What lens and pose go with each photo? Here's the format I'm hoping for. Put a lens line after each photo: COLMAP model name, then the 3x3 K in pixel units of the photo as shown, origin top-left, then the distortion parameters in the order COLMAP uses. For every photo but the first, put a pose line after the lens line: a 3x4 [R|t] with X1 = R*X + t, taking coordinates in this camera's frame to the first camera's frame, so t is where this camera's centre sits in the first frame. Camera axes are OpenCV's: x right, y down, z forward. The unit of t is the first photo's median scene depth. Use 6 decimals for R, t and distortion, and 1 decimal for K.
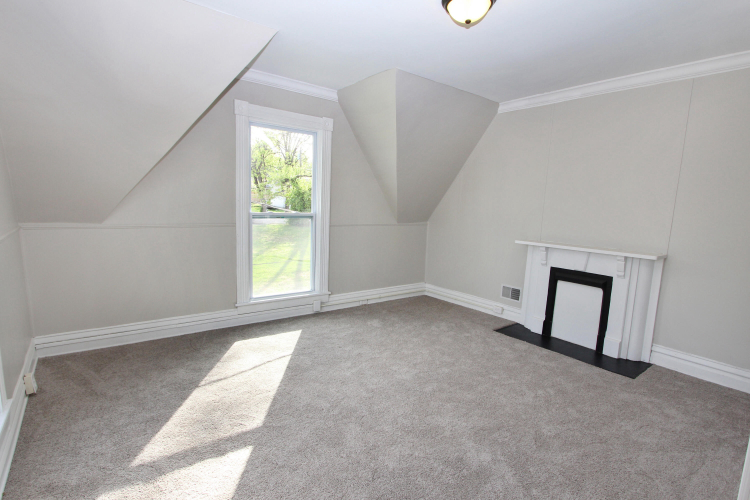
lens RADIAL K [[357.0, 0, 375.0], [0, 357.0, 250.0], [0, 0, 1]] dist [-0.000398, 0.000085]
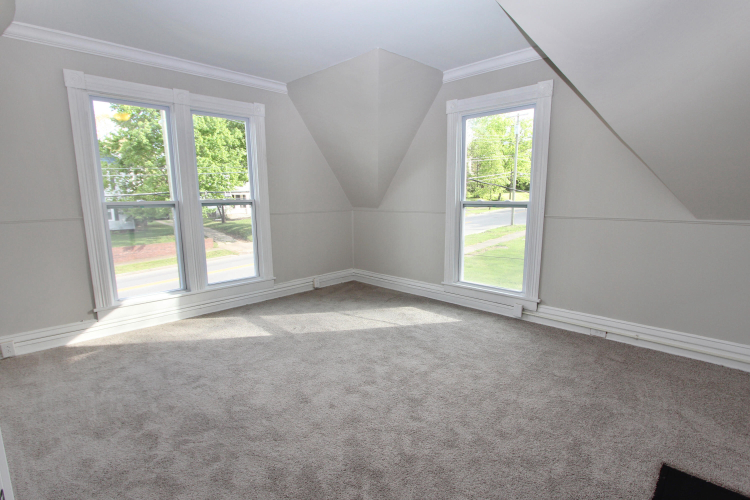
lens RADIAL K [[357.0, 0, 375.0], [0, 357.0, 250.0], [0, 0, 1]] dist [-0.000398, 0.000085]
pose [[0.177929, 0.112179, -0.977628, 0.683401], [-0.113419, 0.989198, 0.092864, -0.031123], [0.977485, 0.094358, 0.188730, 0.566384]]
